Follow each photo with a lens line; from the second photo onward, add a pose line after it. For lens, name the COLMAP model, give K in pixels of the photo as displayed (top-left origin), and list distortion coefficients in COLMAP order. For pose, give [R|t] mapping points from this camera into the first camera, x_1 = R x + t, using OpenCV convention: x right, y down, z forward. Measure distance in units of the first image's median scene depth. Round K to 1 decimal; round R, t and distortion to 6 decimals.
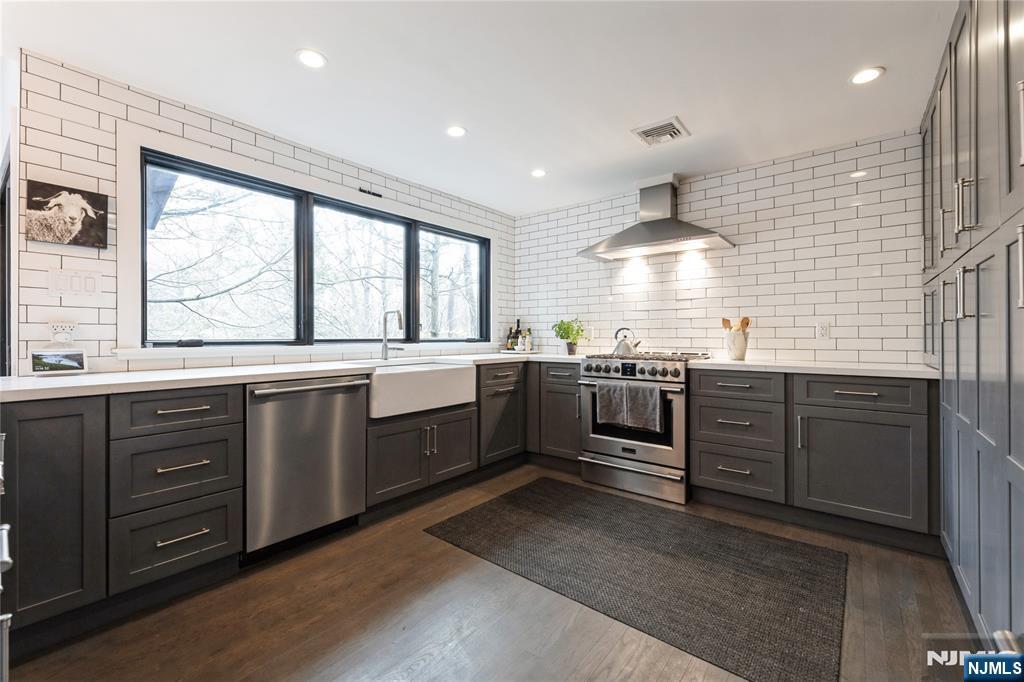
lens RADIAL K [[427.6, 0, 514.3], [0, 427.6, 337.0], [0, 0, 1]] dist [0.006888, -0.001167]
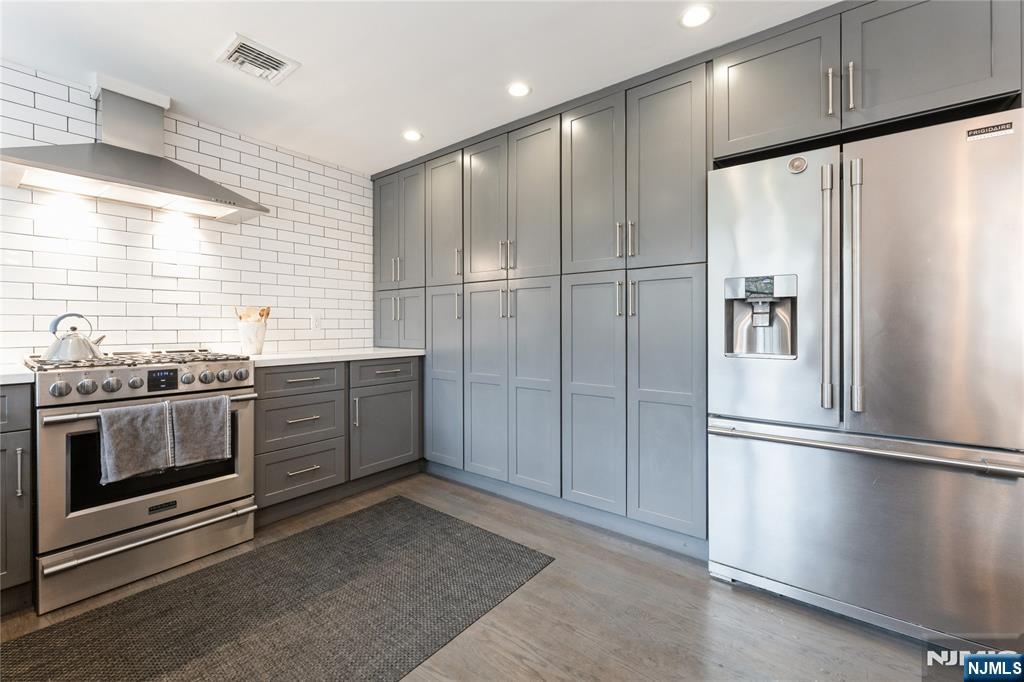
lens RADIAL K [[427.6, 0, 506.5], [0, 427.6, 326.3], [0, 0, 1]] dist [0.006888, -0.001167]
pose [[0.004388, 0.000626, 0.999990, -0.398727], [0.002119, 0.999998, -0.000635, -0.002992], [-0.999988, 0.002122, 0.004387, 0.520180]]
